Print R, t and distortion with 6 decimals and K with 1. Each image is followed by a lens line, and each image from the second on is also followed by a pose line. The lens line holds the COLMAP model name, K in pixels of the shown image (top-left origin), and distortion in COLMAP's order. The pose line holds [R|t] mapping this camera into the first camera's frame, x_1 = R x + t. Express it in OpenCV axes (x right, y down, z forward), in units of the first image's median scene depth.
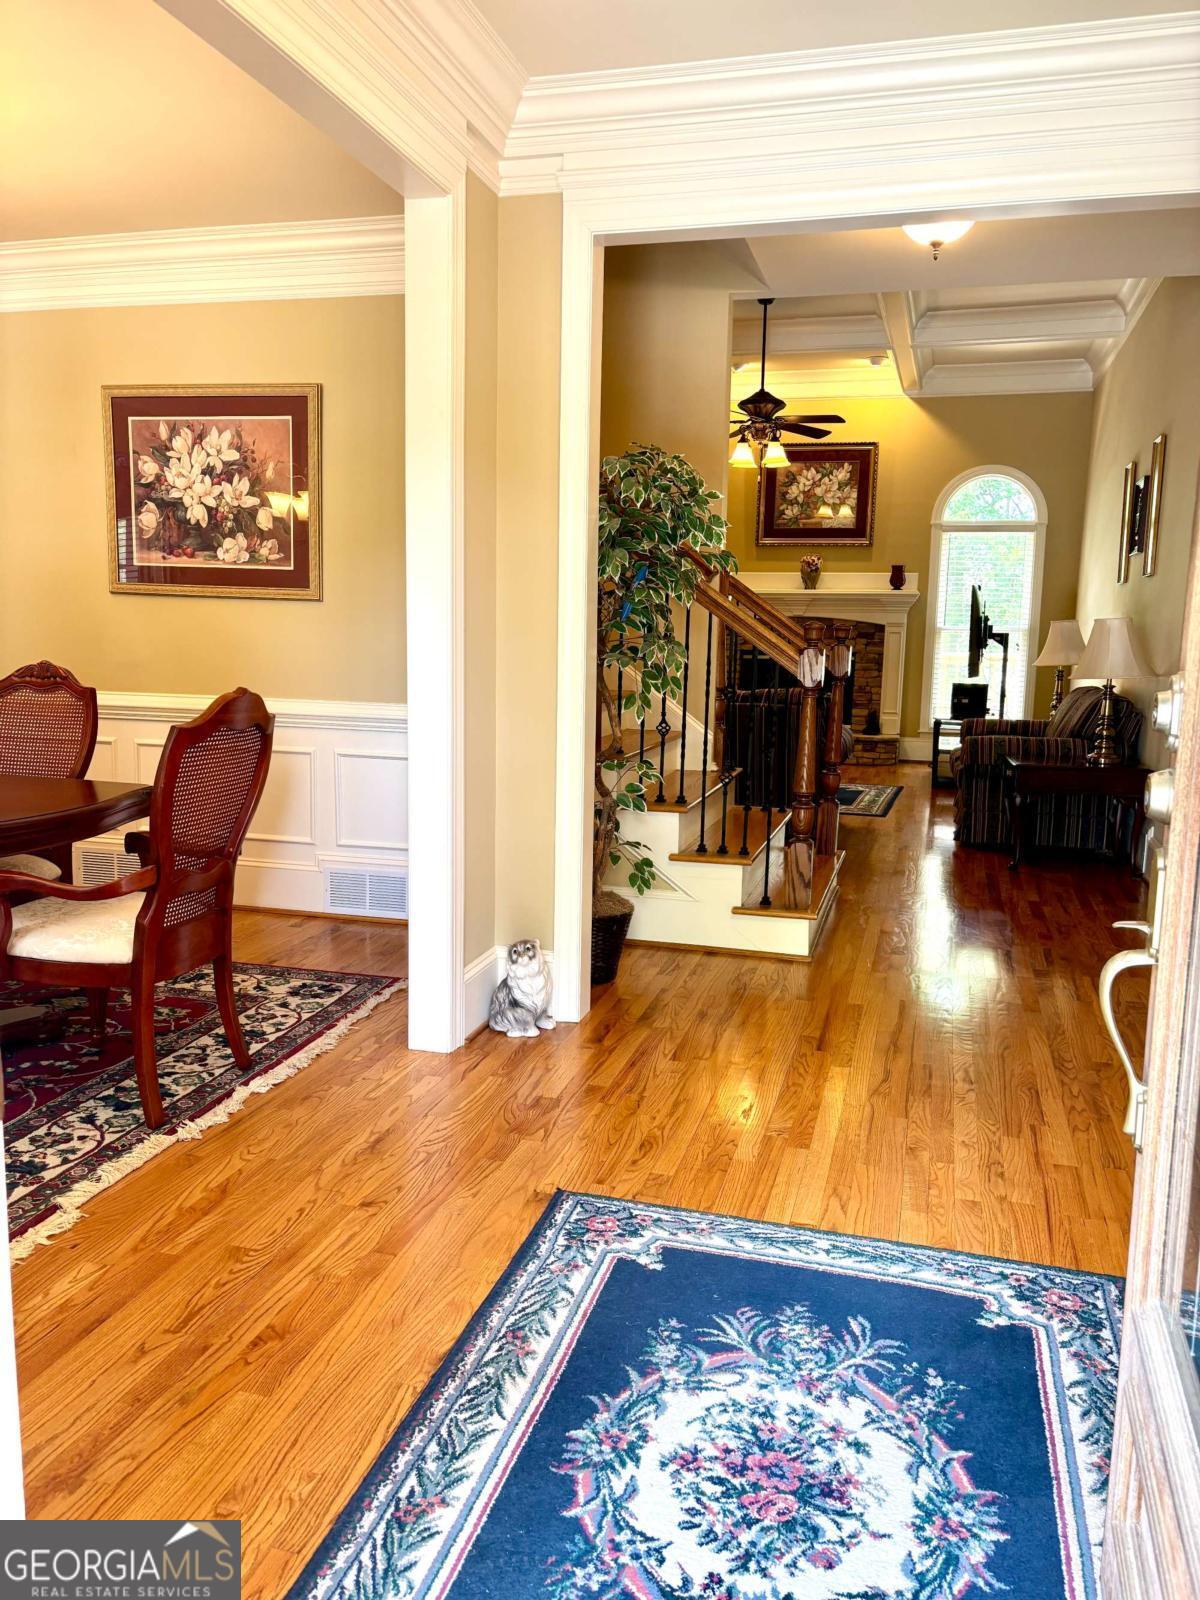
lens RADIAL K [[1229.9, 0, 600.0], [0, 1229.9, 800.0], [0, 0, 1]] dist [0.081720, 0.000134]
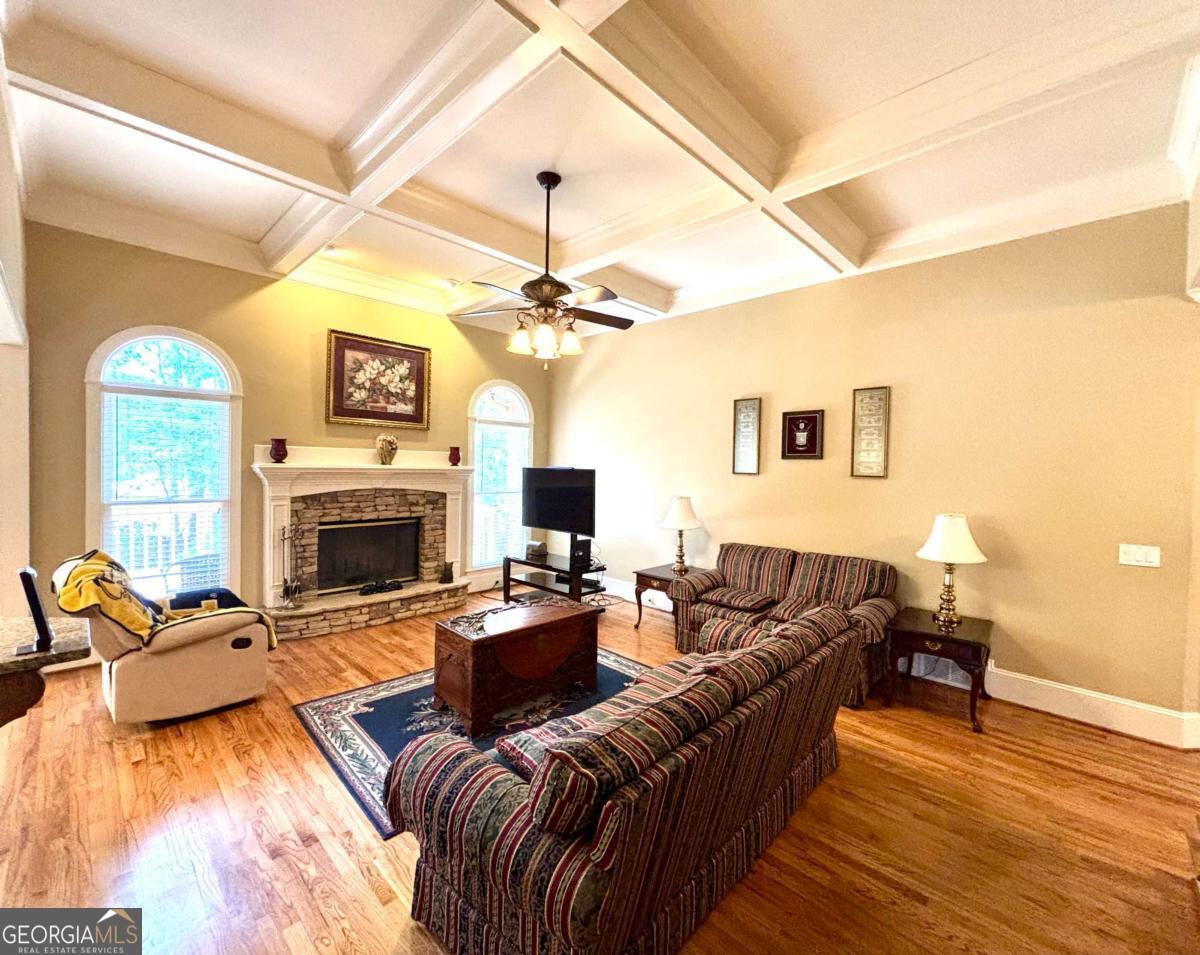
lens RADIAL K [[523.3, 0, 600.0], [0, 523.3, 477.5], [0, 0, 1]] dist [0.054950, -0.000064]
pose [[0.474139, -0.035038, 0.879753, -0.163918], [0.114856, 0.993131, -0.022348, -0.126667], [-0.872926, 0.111641, 0.474906, 0.606112]]
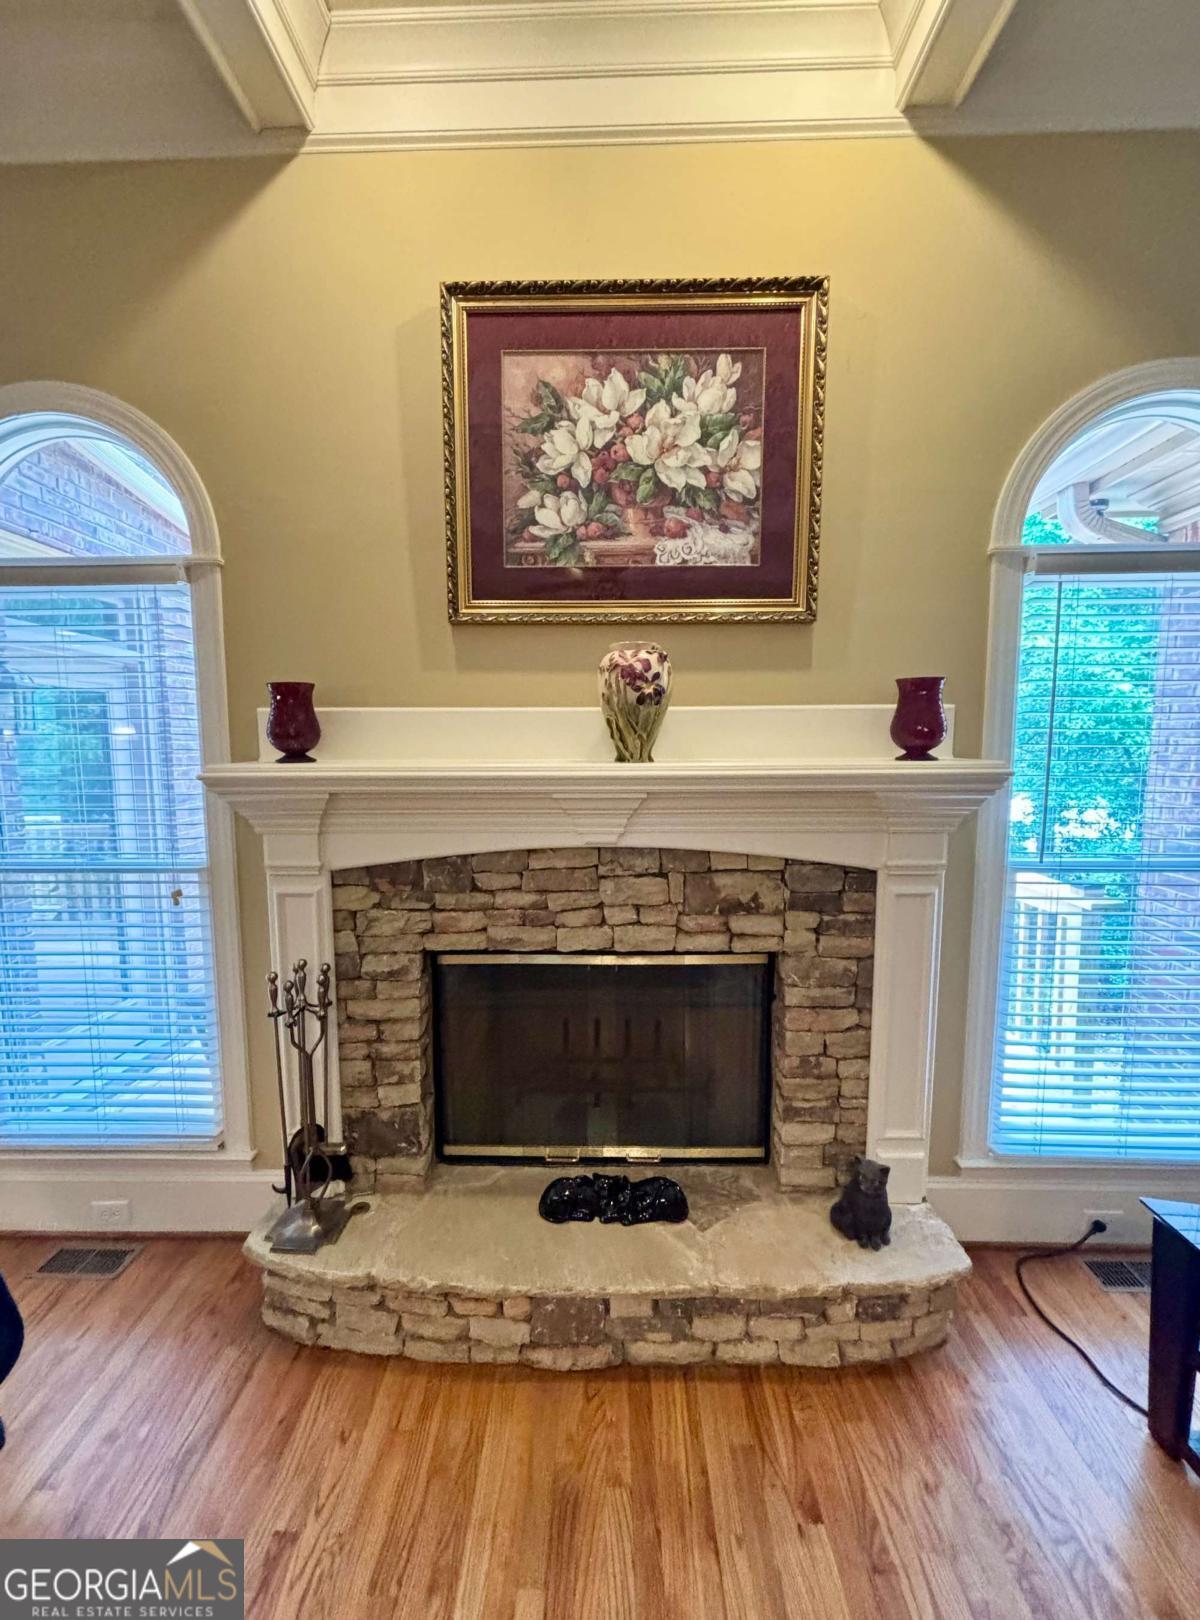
lens RADIAL K [[627.8, 0, 600.0], [0, 627.8, 810.0], [0, 0, 1]] dist [-0.010863, -0.000018]
pose [[0.967403, -0.052507, 0.247740, 0.123988], [0.061952, 0.997614, -0.030478, -0.155265], [-0.245549, 0.044833, 0.968347, 0.860048]]
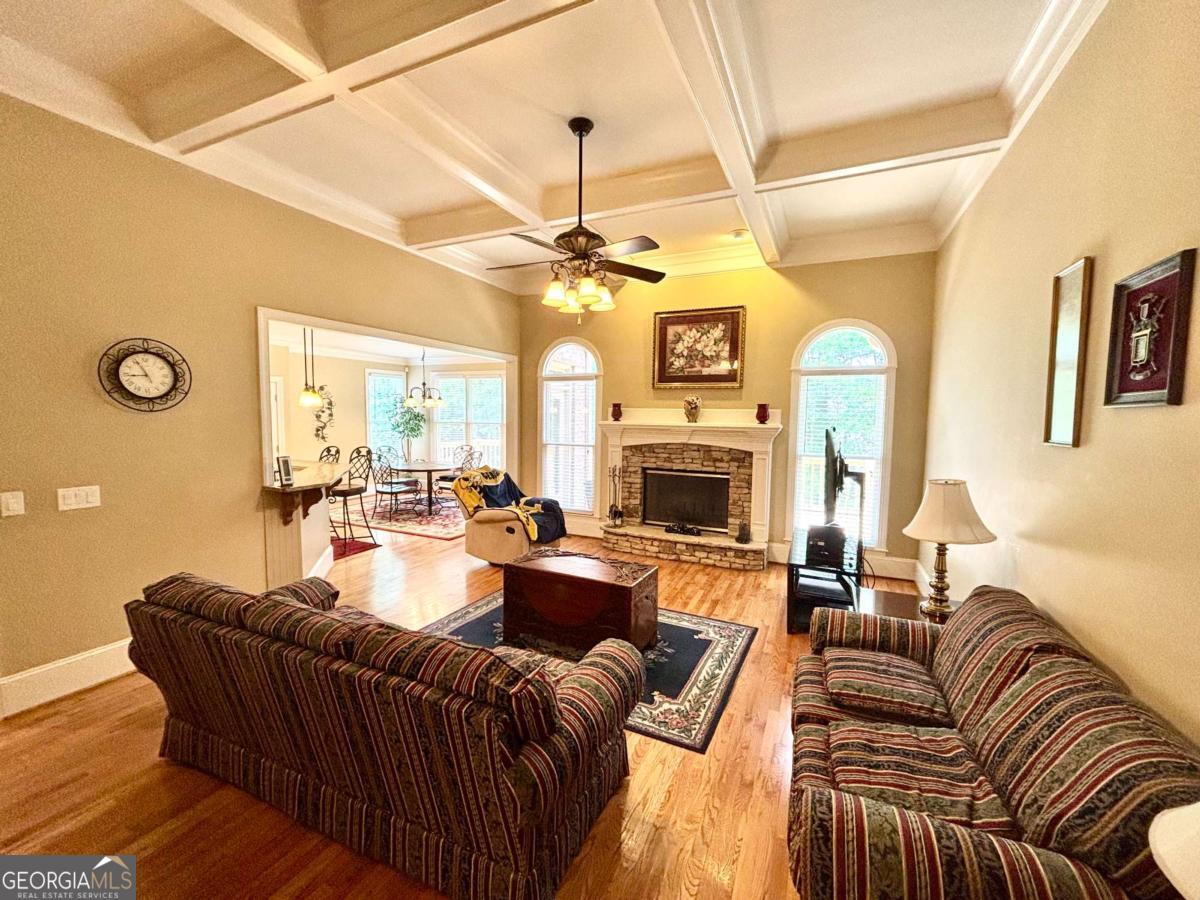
lens RADIAL K [[480.1, 0, 600.0], [0, 480.1, 450.0], [0, 0, 1]] dist [0.016483, -0.000032]
pose [[0.987025, 0.004332, -0.160506, 0.156775], [-0.016371, 0.997142, -0.073759, -0.105499], [0.159728, 0.075429, 0.984275, 0.508253]]
